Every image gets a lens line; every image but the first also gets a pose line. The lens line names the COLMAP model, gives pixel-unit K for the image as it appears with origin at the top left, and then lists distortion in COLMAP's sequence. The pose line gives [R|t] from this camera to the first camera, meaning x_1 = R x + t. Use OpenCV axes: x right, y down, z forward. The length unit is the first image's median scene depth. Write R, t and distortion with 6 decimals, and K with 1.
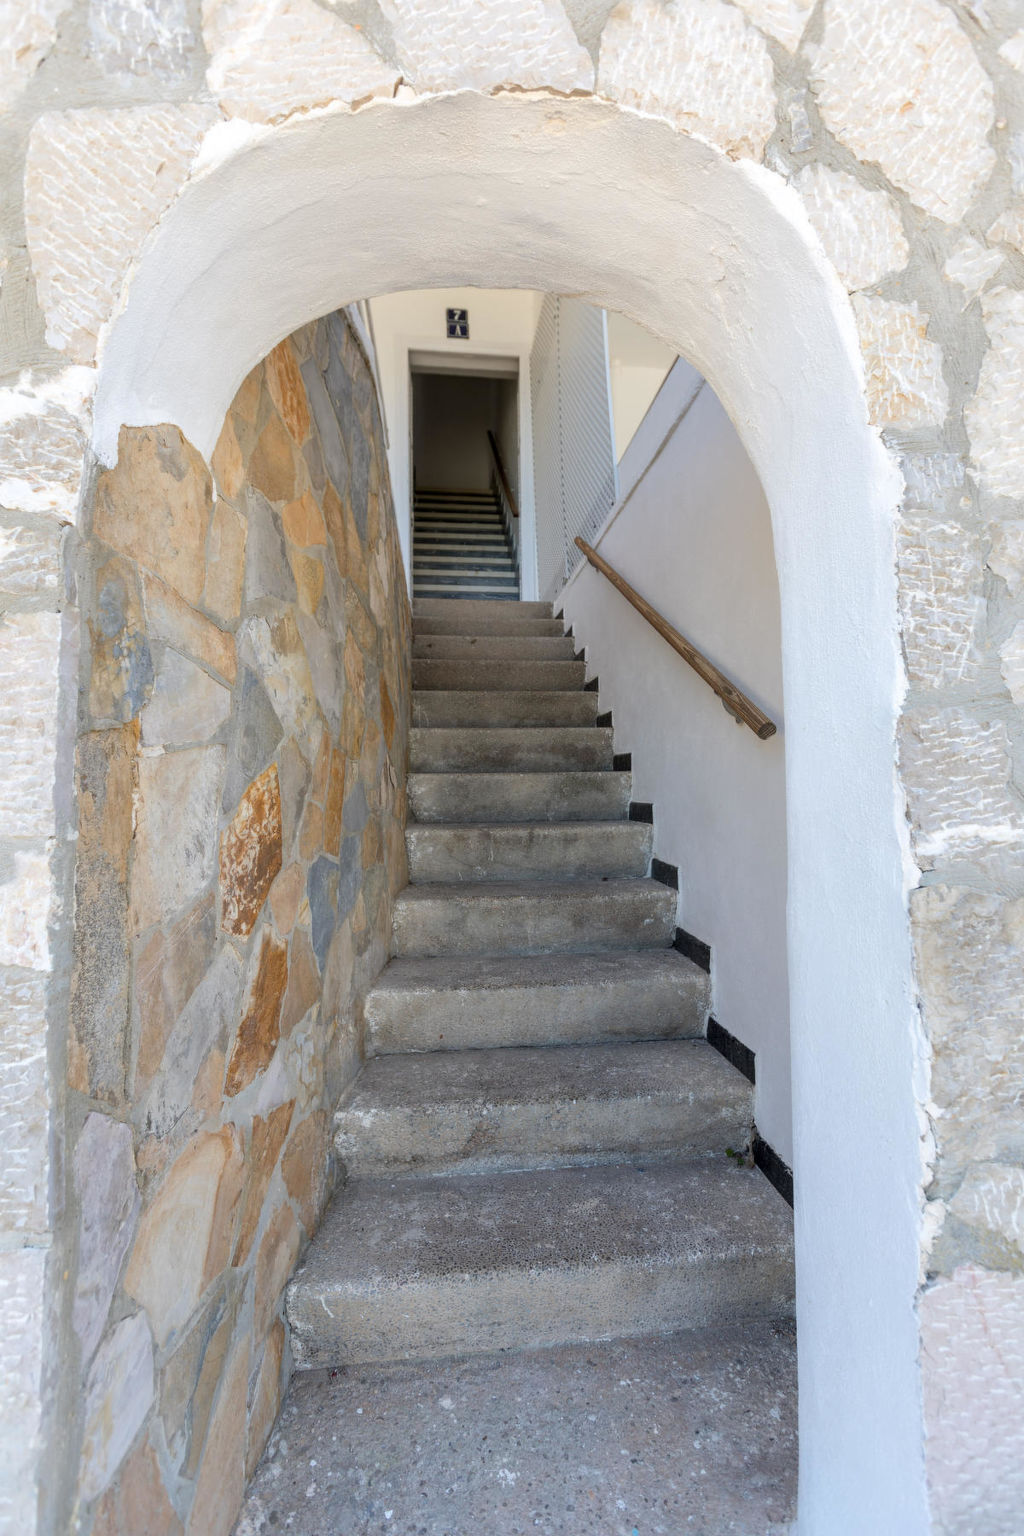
lens RADIAL K [[693.2, 0, 512.0], [0, 693.2, 768.0], [0, 0, 1]] dist [0.000017, 0.000018]
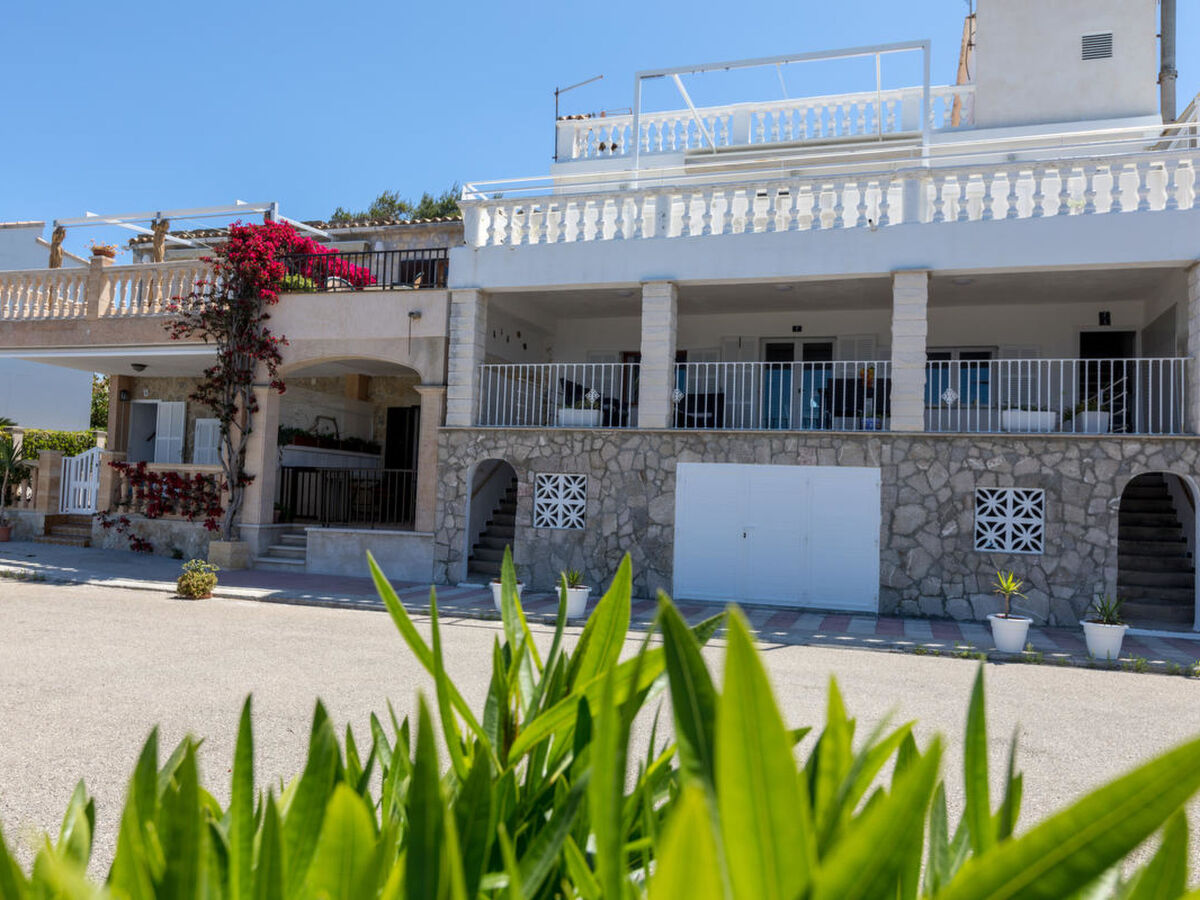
lens RADIAL K [[950.2, 0, 600.0], [0, 950.2, 450.0], [0, 0, 1]] dist [-0.002449, -0.001417]
pose [[0.908184, 0.022750, -0.417953, -0.508758], [-0.032599, 0.999333, -0.016440, -0.218522], [0.417301, 0.028556, 0.908320, -4.648702]]
